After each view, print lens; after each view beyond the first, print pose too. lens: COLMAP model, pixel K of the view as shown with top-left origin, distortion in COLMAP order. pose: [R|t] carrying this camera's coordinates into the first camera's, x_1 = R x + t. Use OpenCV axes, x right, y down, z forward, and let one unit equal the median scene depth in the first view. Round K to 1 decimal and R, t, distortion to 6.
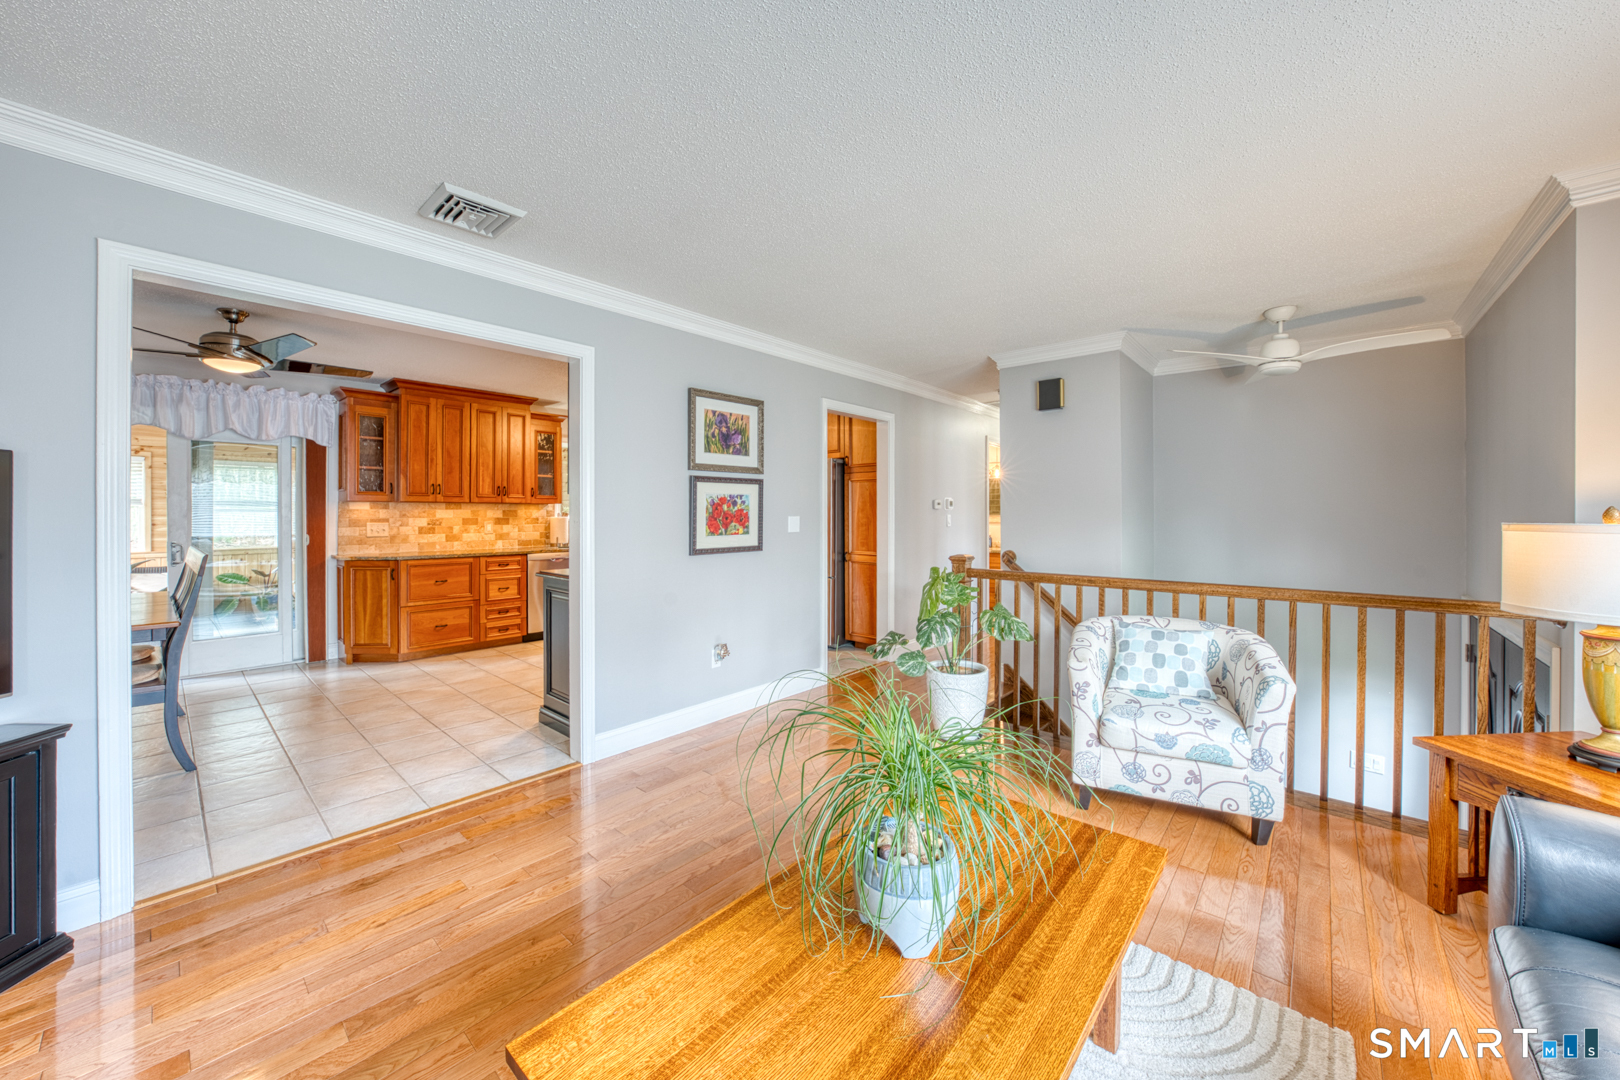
lens RADIAL K [[573.1, 0, 772.5], [0, 573.1, 516.8], [0, 0, 1]] dist [-0.019756, 0.000362]
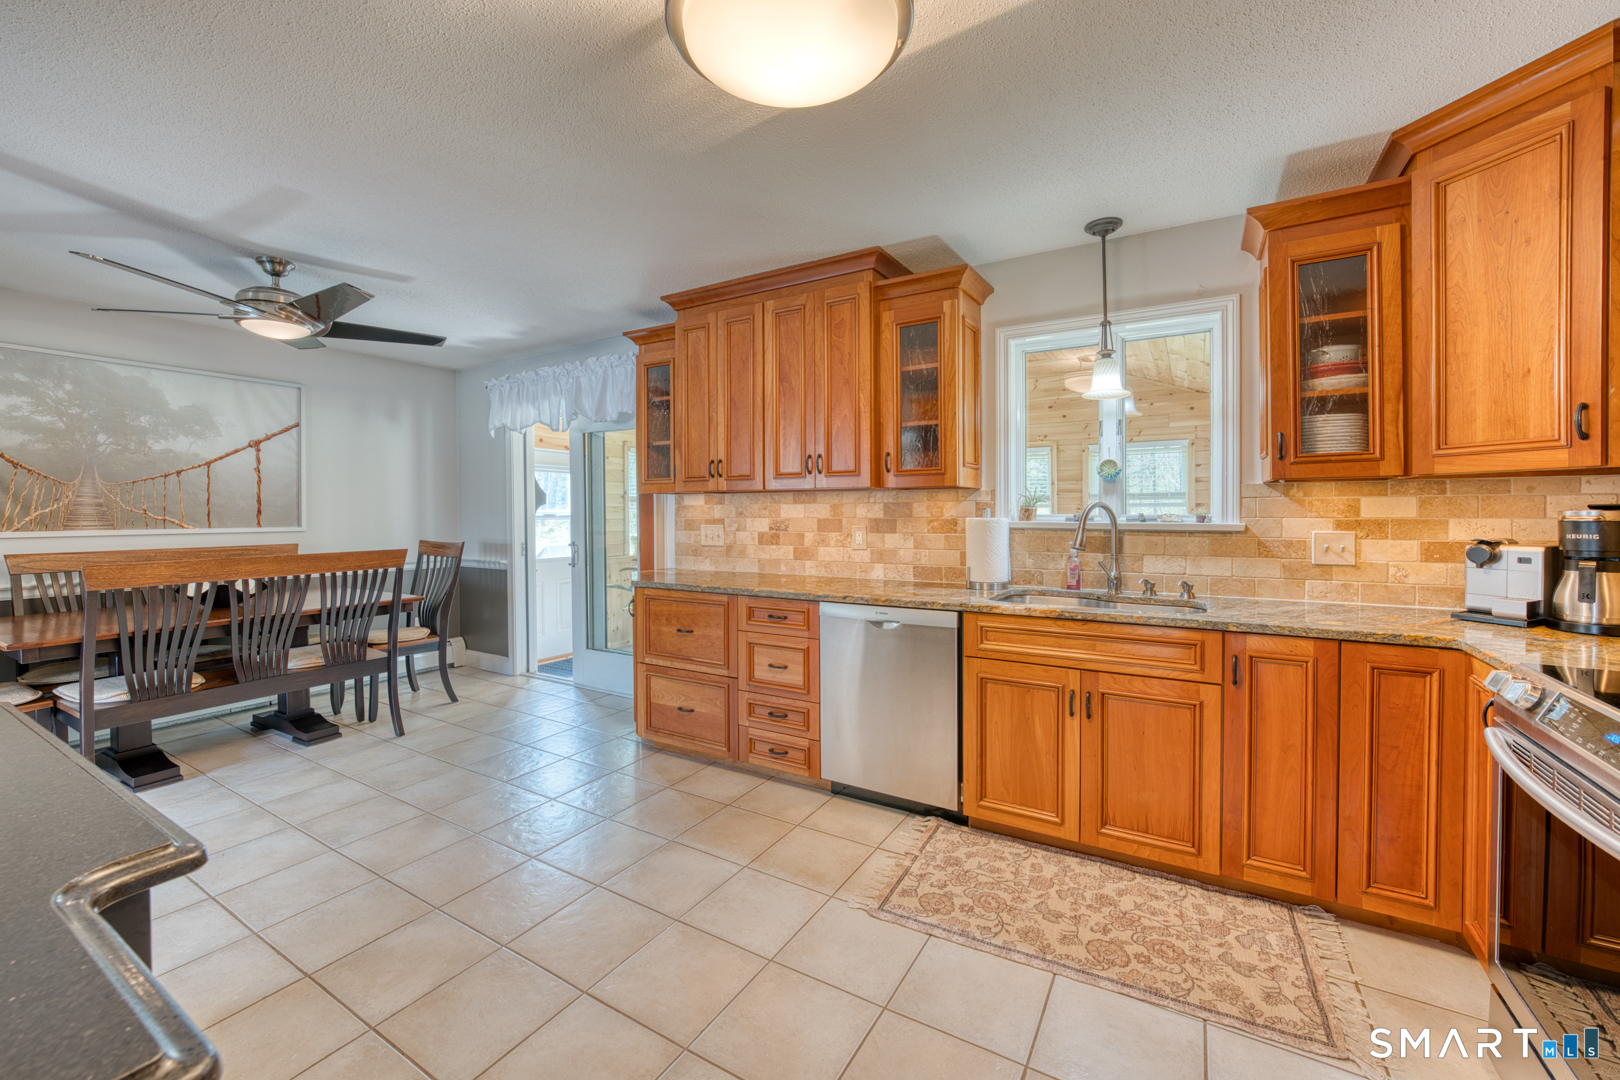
lens RADIAL K [[624.2, 0, 842.7], [0, 624.2, 516.2], [0, 0, 1]] dist [-0.016433, 0.004110]
pose [[0.241602, 0.007140, -0.970349, 0.057107], [-0.000566, 0.999974, 0.007217, -0.005407], [0.970375, -0.001194, 0.241600, 0.989305]]
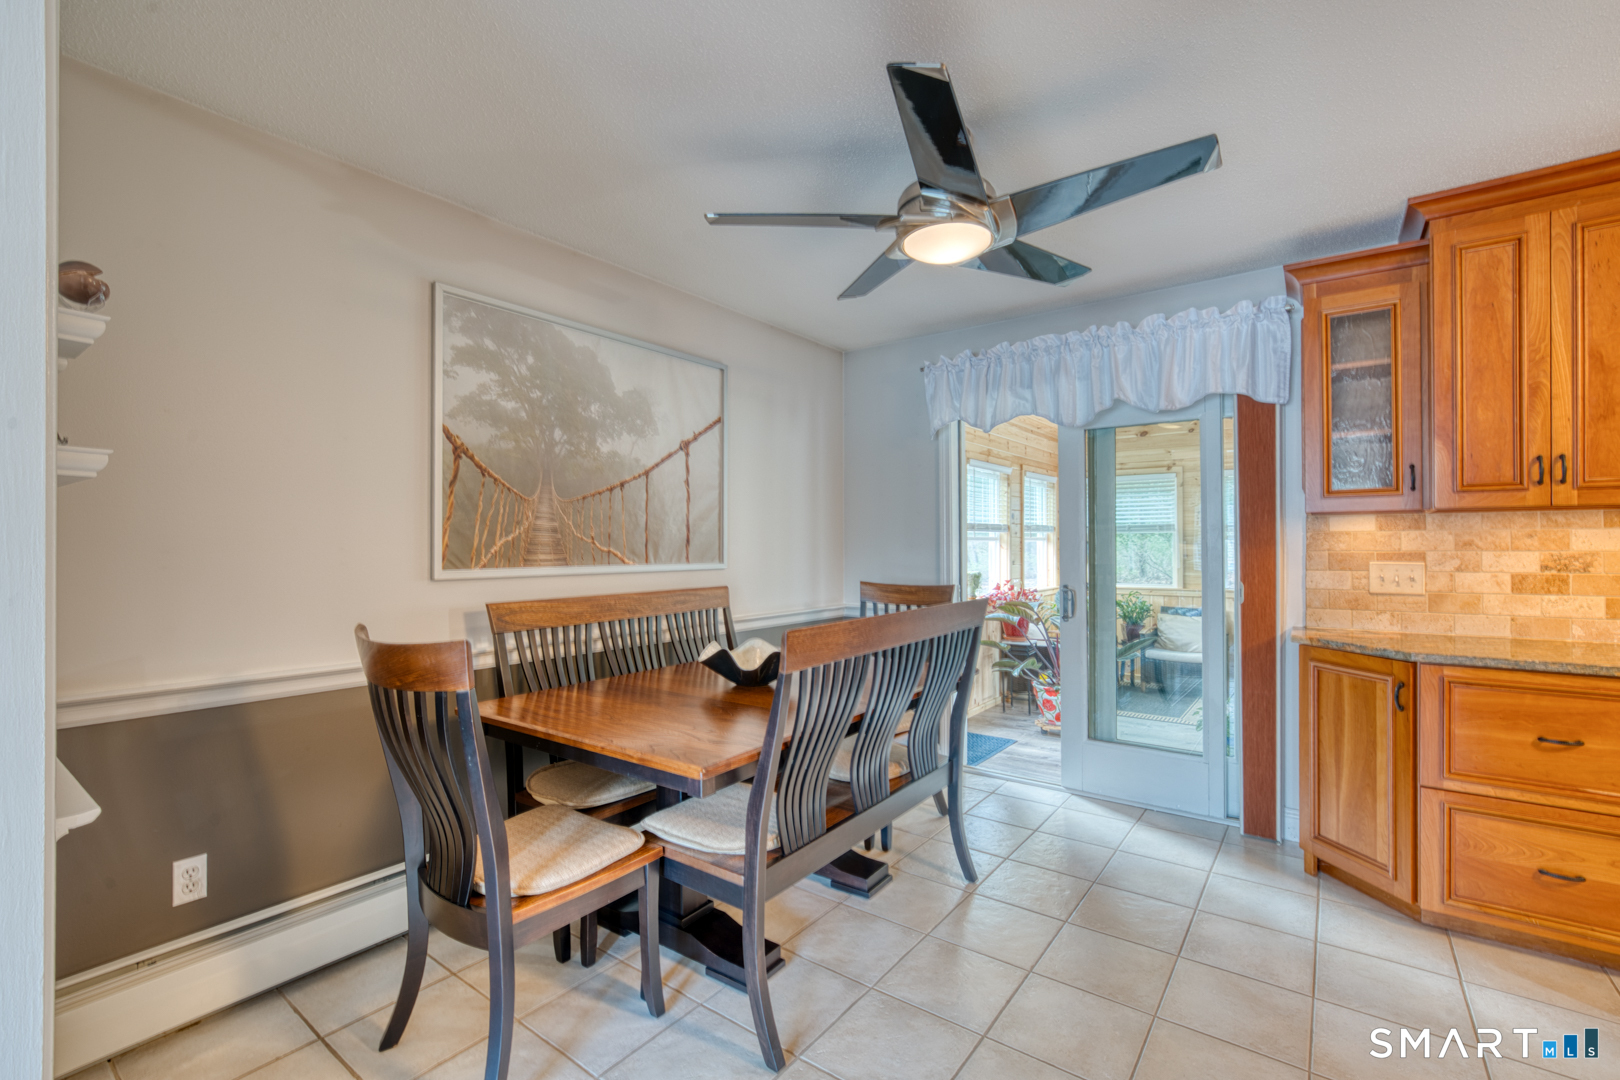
lens RADIAL K [[710.9, 0, 835.9], [0, 710.9, 538.4], [0, 0, 1]] dist [-0.004545, 0.000675]
pose [[0.133384, -0.009195, -0.991022, -0.221987], [-0.001195, 0.999955, -0.009439, -0.001693], [0.991064, 0.002443, 0.133367, 0.514826]]
